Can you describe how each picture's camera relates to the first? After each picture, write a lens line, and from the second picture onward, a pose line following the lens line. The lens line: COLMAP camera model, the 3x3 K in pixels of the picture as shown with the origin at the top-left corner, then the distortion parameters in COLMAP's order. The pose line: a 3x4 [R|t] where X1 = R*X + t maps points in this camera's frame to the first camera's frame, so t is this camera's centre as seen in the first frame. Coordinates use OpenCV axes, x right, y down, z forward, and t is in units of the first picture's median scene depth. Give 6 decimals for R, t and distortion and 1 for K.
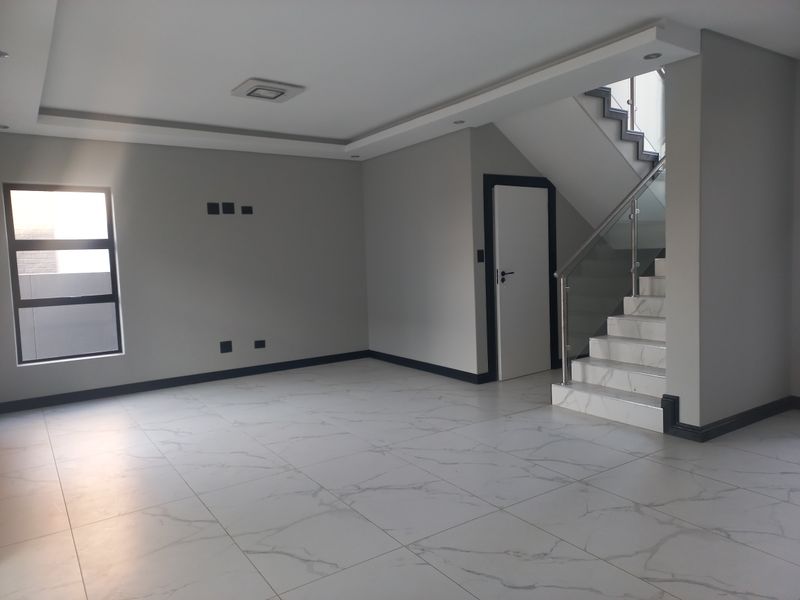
lens RADIAL K [[574.5, 0, 400.0], [0, 574.5, 300.0], [0, 0, 1]] dist [0.002535, 0.000017]
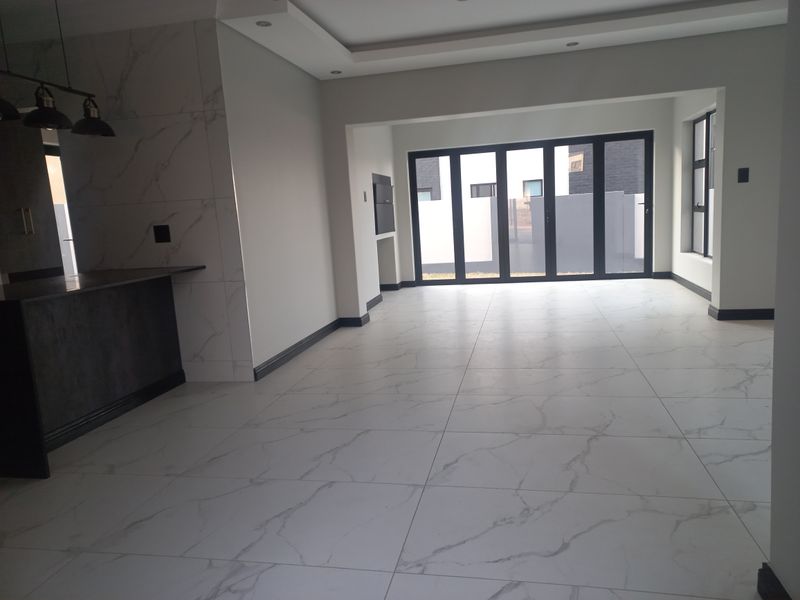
lens RADIAL K [[574.5, 0, 400.0], [0, 574.5, 300.0], [0, 0, 1]] dist [0.002535, 0.000017]
pose [[-0.717864, 0.188544, -0.670166, 1.181454], [0.038008, 0.971807, 0.232695, -0.110749], [0.695145, 0.141572, -0.704791, 1.299578]]
